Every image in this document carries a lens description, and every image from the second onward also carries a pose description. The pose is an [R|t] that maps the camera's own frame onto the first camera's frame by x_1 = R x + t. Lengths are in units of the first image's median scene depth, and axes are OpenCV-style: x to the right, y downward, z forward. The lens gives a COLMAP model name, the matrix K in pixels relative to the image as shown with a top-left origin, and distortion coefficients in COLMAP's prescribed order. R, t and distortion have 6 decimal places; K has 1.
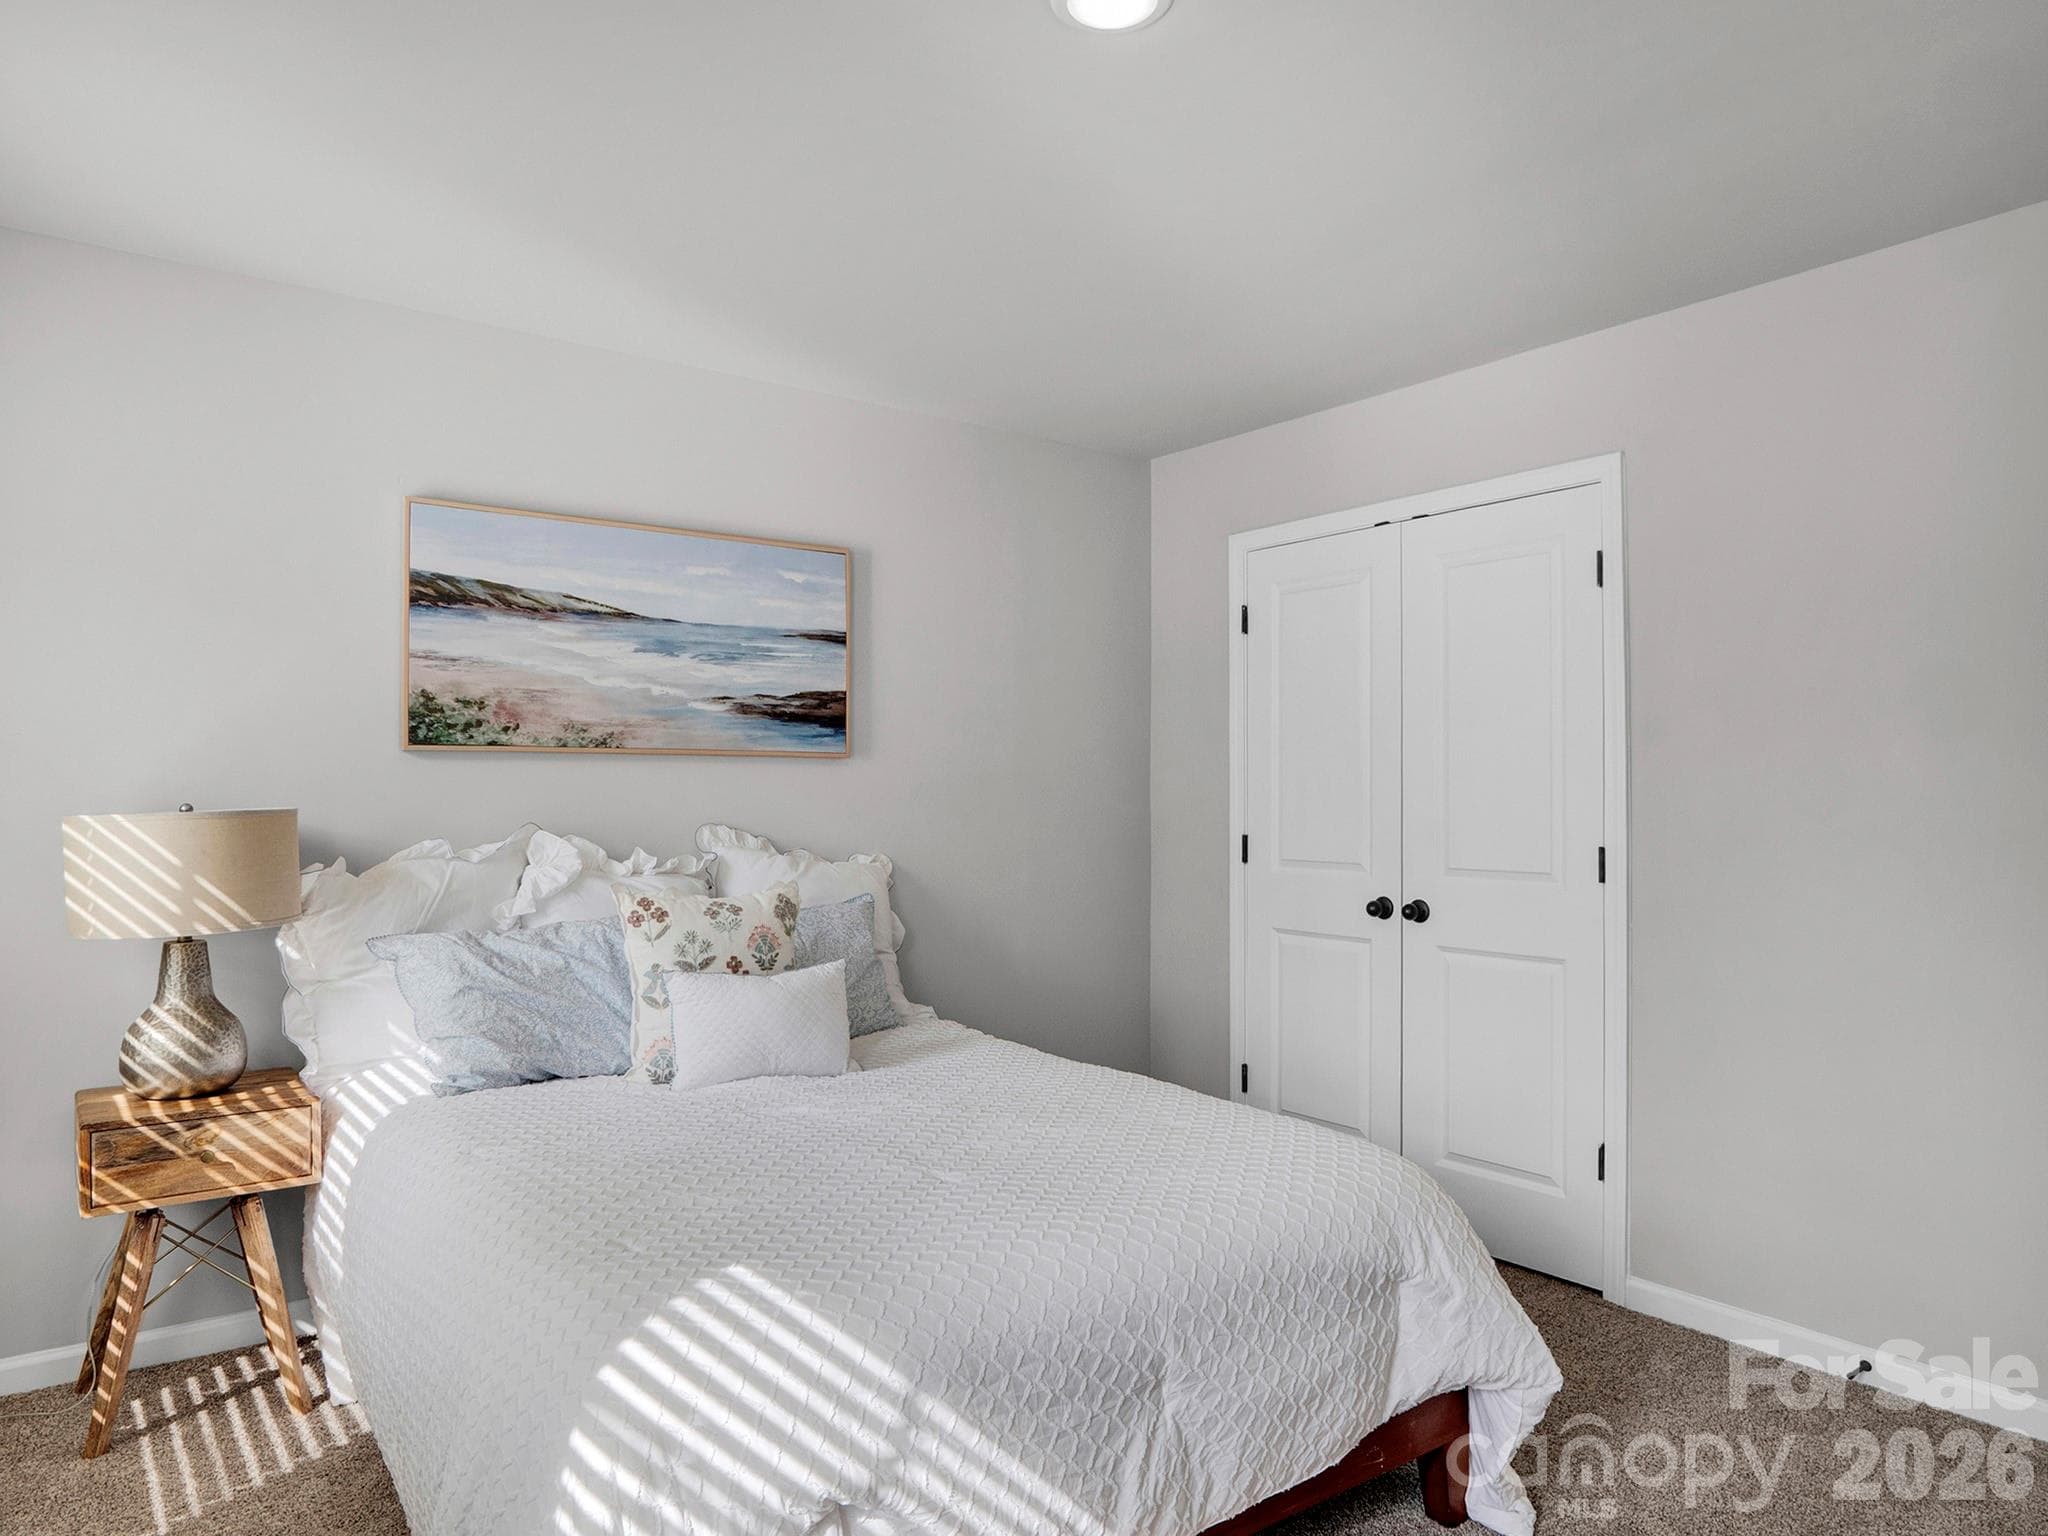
lens RADIAL K [[1294.0, 0, 1024.0], [0, 1294.0, 768.0], [0, 0, 1]] dist [-0.009120, 0.001519]
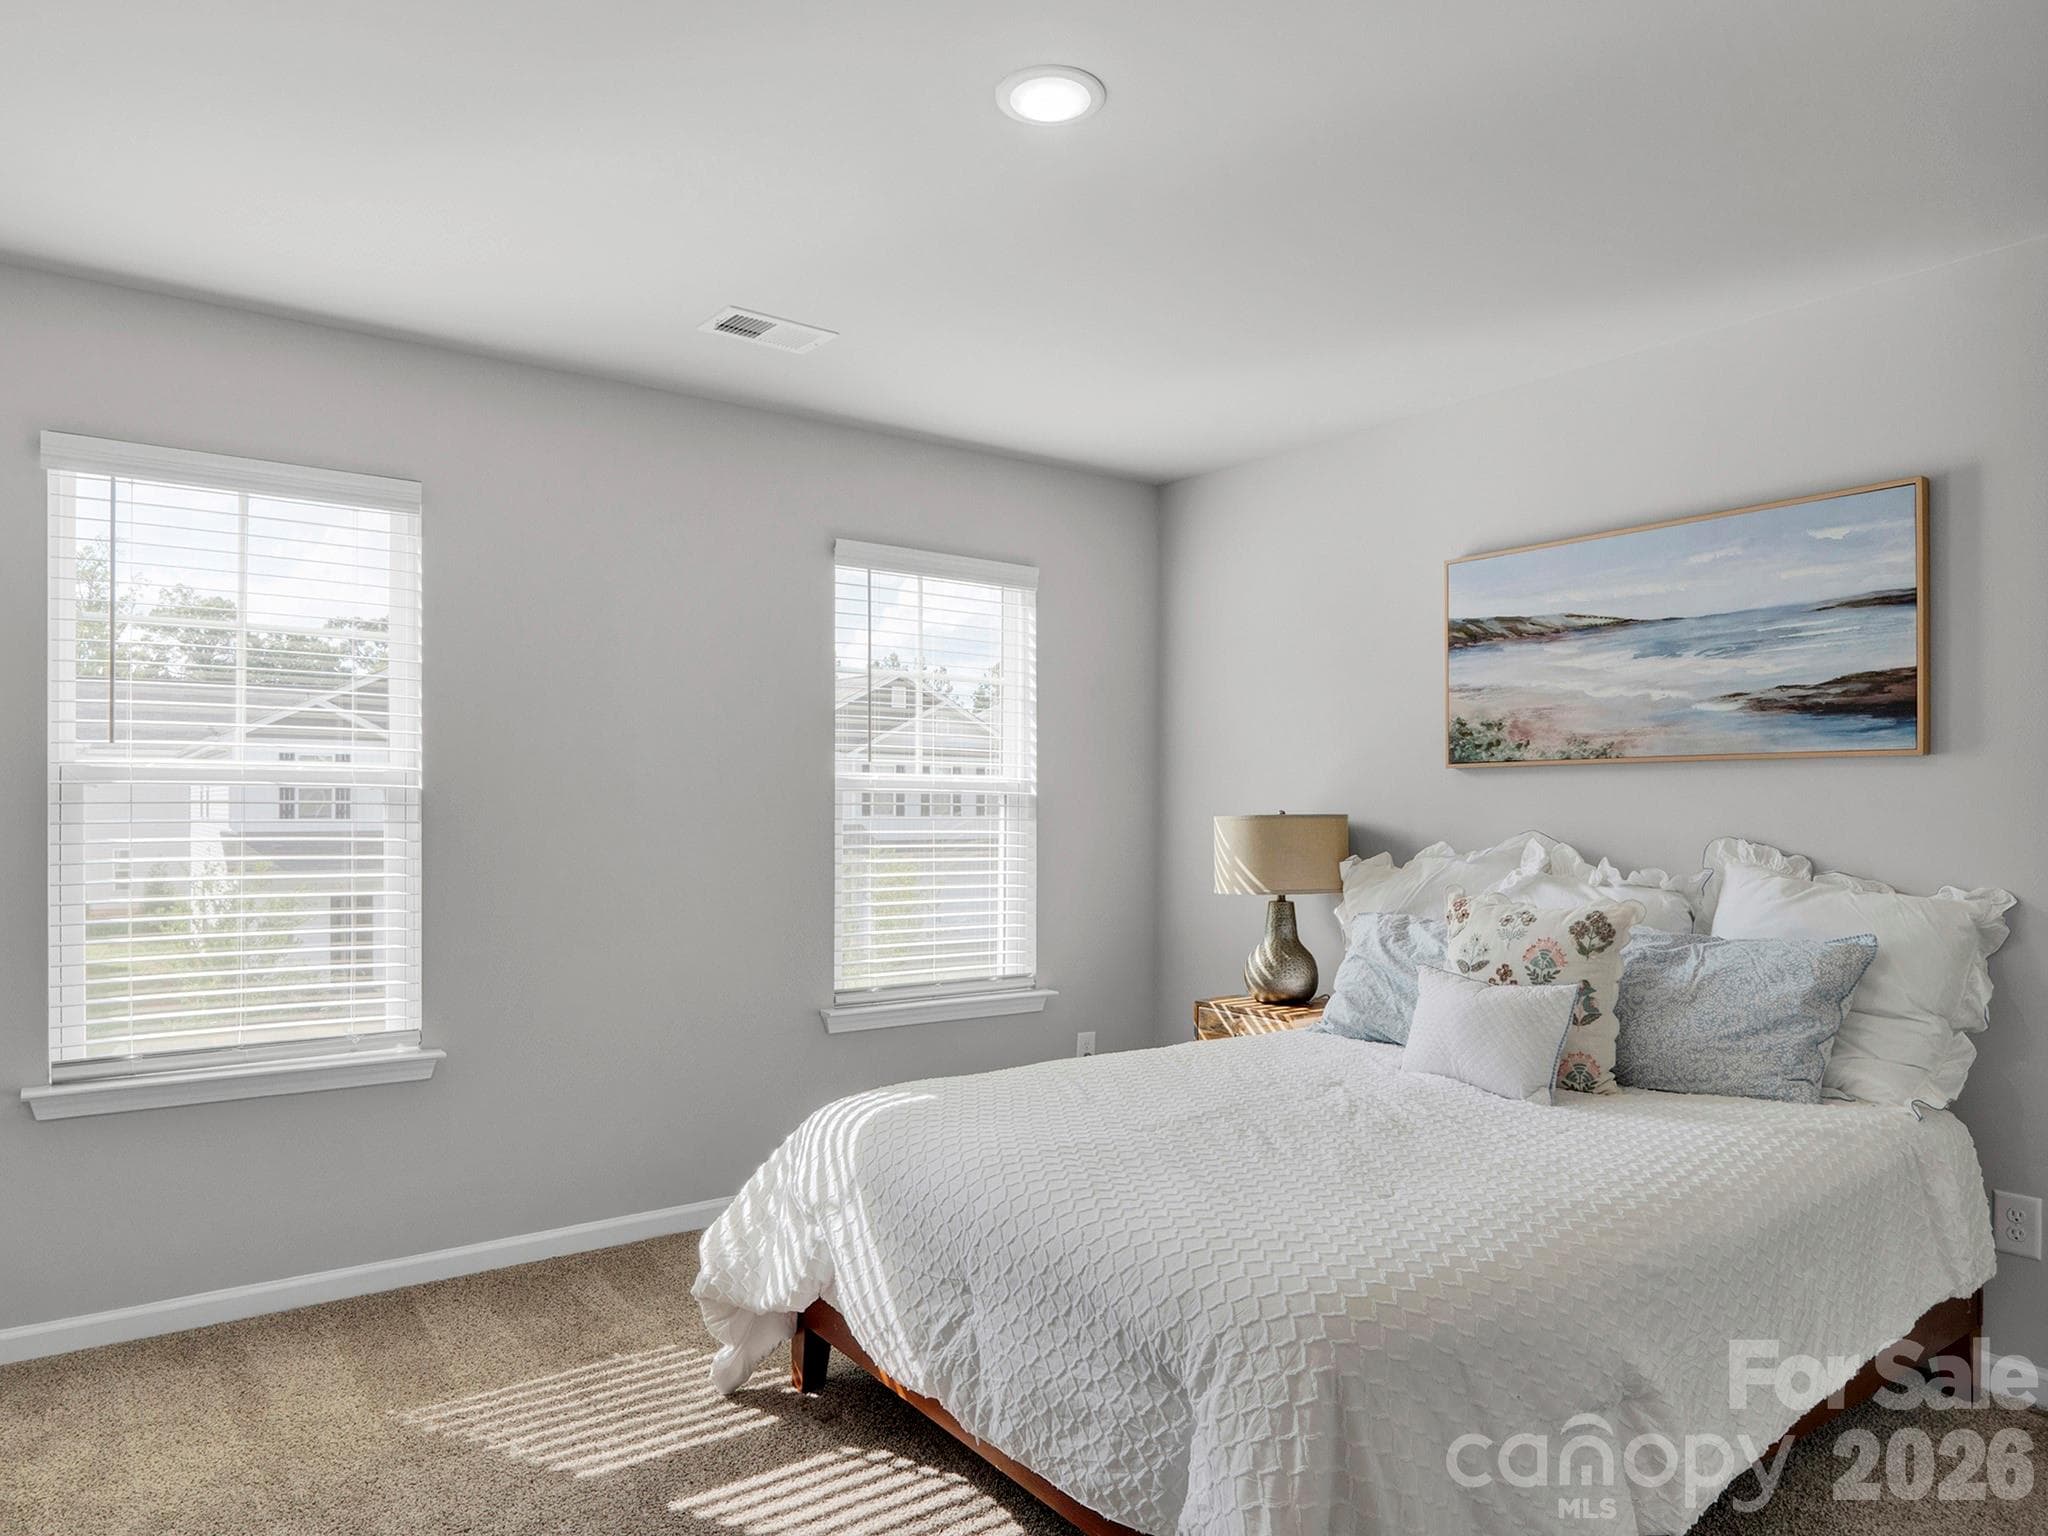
lens RADIAL K [[1294.0, 0, 1024.0], [0, 1294.0, 768.0], [0, 0, 1]] dist [-0.009120, 0.001519]
pose [[0.012066, -0.032863, -0.999387, 0.680150], [0.014721, 0.999357, -0.032685, 0.018170], [0.999819, -0.014317, 0.012542, 0.540506]]
